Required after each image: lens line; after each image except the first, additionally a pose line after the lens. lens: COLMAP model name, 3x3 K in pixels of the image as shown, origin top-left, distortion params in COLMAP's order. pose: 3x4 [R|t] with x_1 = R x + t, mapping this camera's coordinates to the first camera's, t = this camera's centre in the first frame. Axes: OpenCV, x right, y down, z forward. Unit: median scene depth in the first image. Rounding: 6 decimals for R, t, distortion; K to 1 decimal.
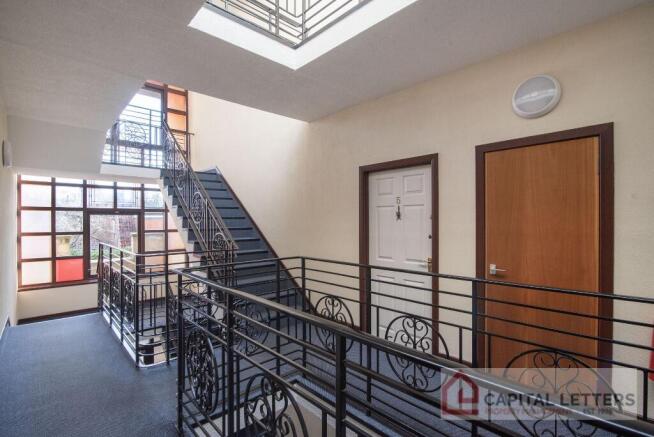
lens RADIAL K [[317.2, 0, 325.6], [0, 317.2, 221.2], [0, 0, 1]] dist [-0.002912, -0.000303]
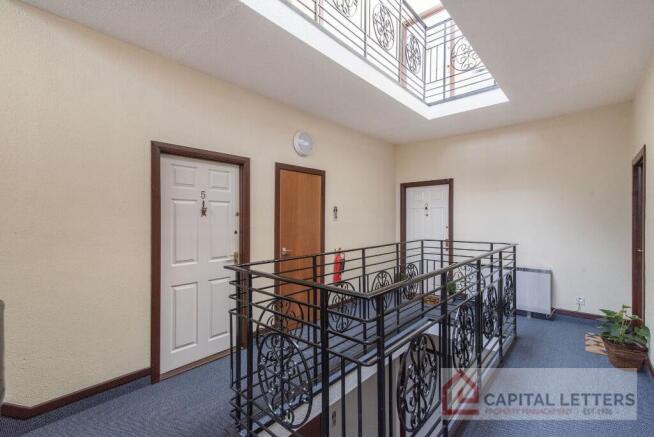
lens RADIAL K [[302.0, 0, 328.2], [0, 302.0, 221.3], [0, 0, 1]] dist [0.001472, 0.000298]
pose [[-0.105360, -0.006450, 0.994413, -0.890809], [0.003192, 0.999972, 0.006824, 0.008312], [-0.994429, 0.003894, -0.105336, 0.977210]]
